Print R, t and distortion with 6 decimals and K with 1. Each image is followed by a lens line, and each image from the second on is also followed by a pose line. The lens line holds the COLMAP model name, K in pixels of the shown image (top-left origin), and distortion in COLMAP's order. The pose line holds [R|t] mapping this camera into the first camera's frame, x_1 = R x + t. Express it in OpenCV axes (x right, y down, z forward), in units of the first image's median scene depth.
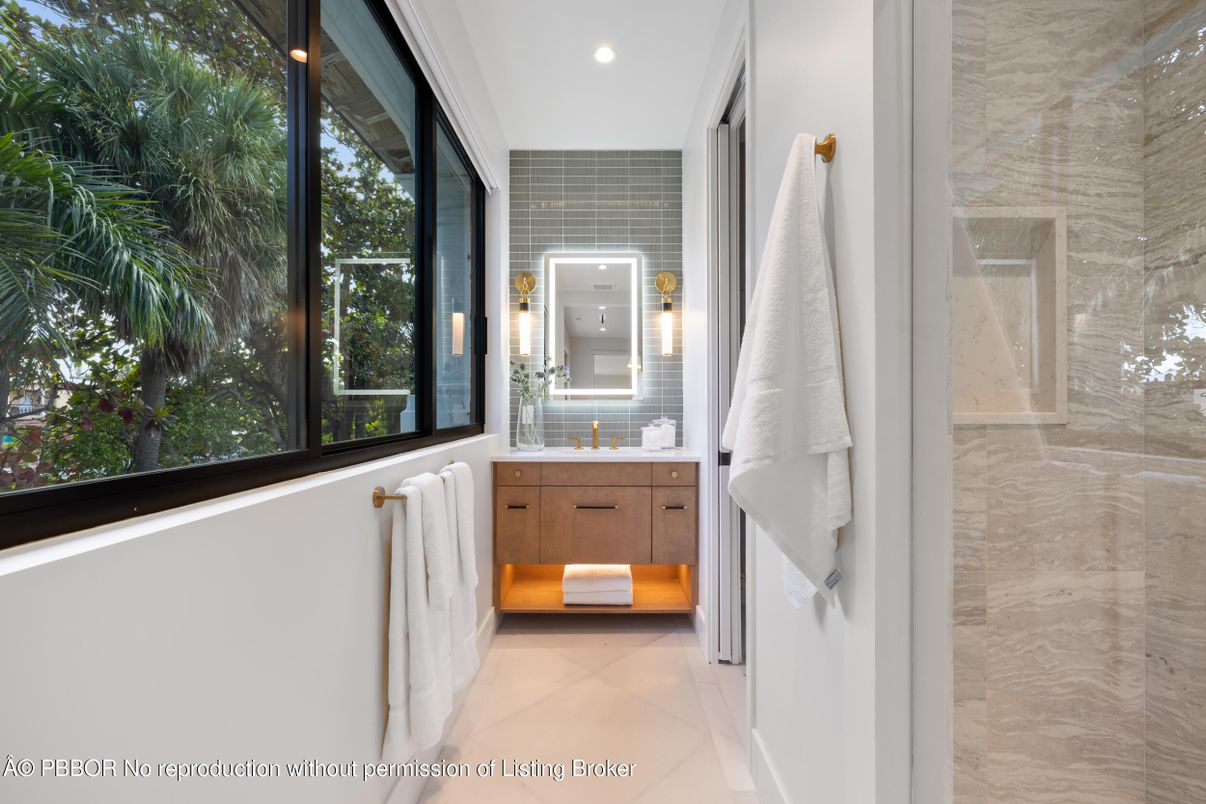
lens RADIAL K [[512.4, 0, 604.3], [0, 512.4, 397.5], [0, 0, 1]] dist [-0.000395, -0.000030]
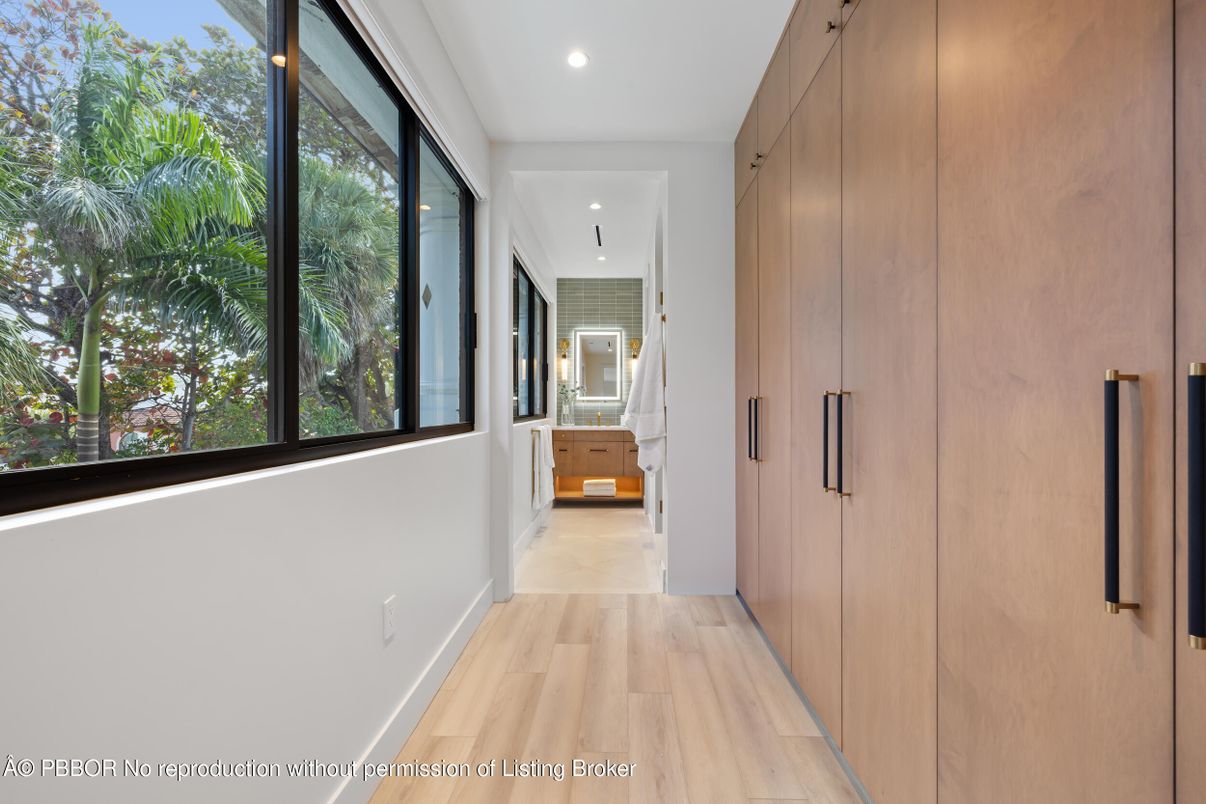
lens RADIAL K [[512.4, 0, 604.3], [0, 512.4, 397.5], [0, 0, 1]] dist [-0.000395, -0.000030]
pose [[0.999524, 0.002505, -0.030742, 0.066128], [-0.002706, 0.999975, -0.006517, -0.001338], [0.030724, 0.006597, 0.999506, -1.034831]]
